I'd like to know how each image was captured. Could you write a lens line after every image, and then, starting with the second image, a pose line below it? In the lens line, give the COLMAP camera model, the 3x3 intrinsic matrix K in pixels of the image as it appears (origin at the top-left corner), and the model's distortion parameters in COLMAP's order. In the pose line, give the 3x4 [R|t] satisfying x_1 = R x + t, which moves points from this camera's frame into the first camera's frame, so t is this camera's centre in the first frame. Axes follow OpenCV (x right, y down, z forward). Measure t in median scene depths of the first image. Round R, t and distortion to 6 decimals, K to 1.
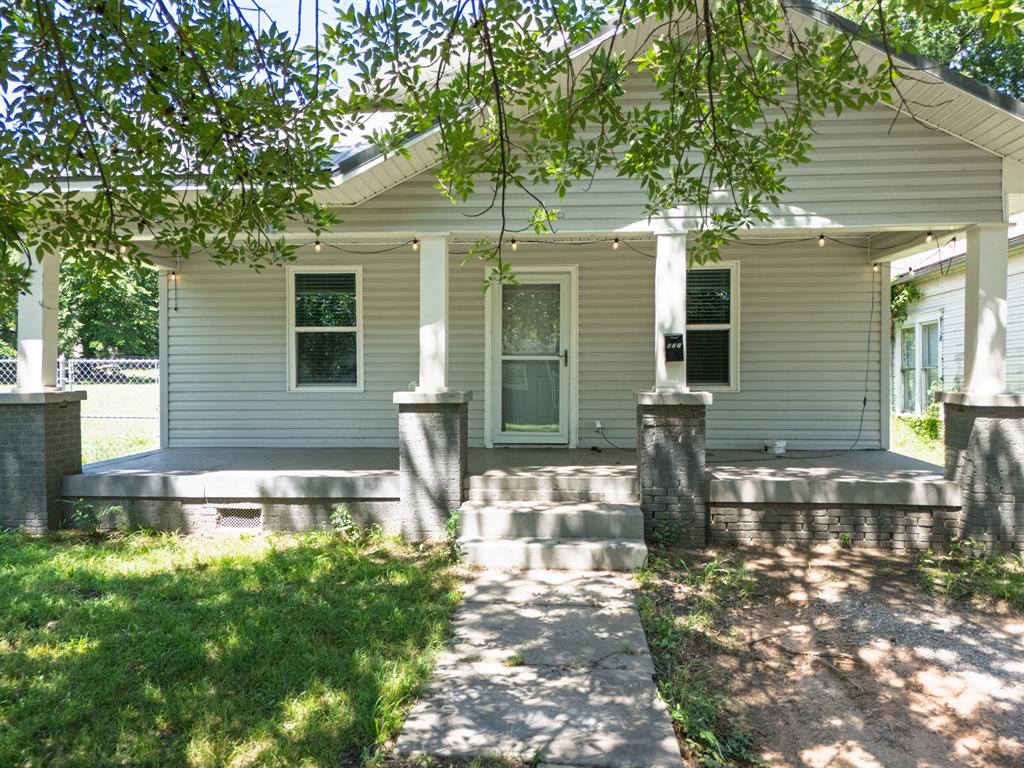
lens RADIAL K [[718.1, 0, 512.0], [0, 718.1, 384.0], [0, 0, 1]] dist [0.037630, -0.000333]
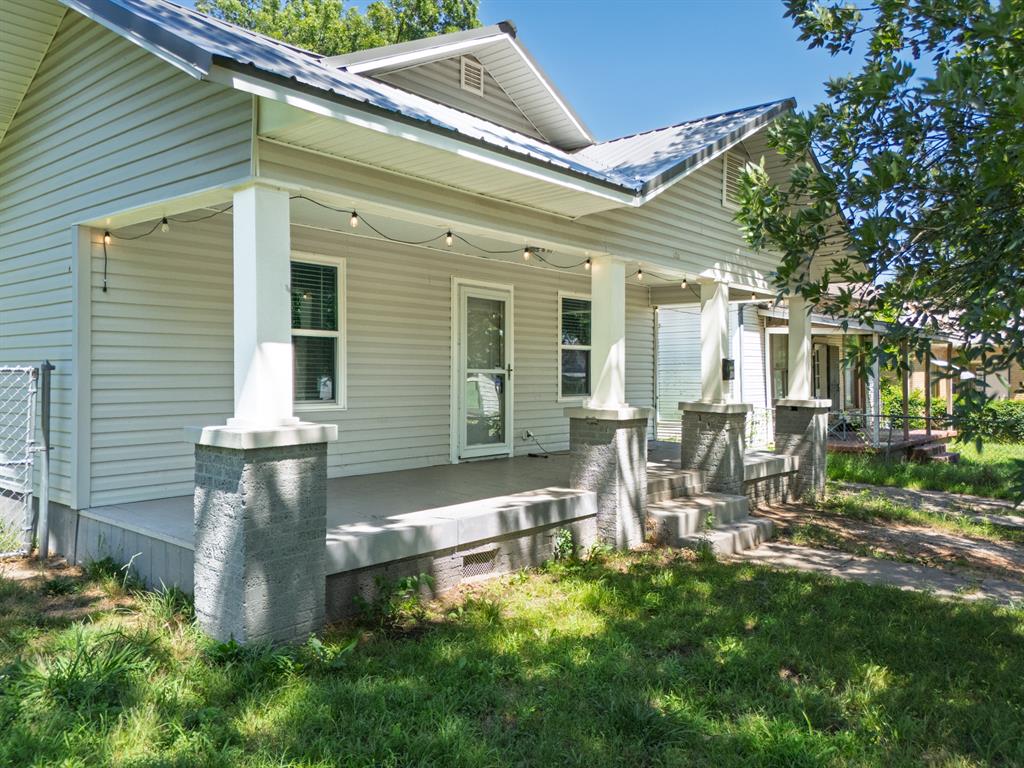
lens RADIAL K [[718.1, 0, 512.0], [0, 718.1, 384.0], [0, 0, 1]] dist [0.037630, -0.000333]
pose [[0.644405, -0.004002, 0.764674, -0.729326], [0.006274, 0.999980, -0.000054, -0.017806], [-0.764659, 0.004832, 0.644417, 0.314207]]
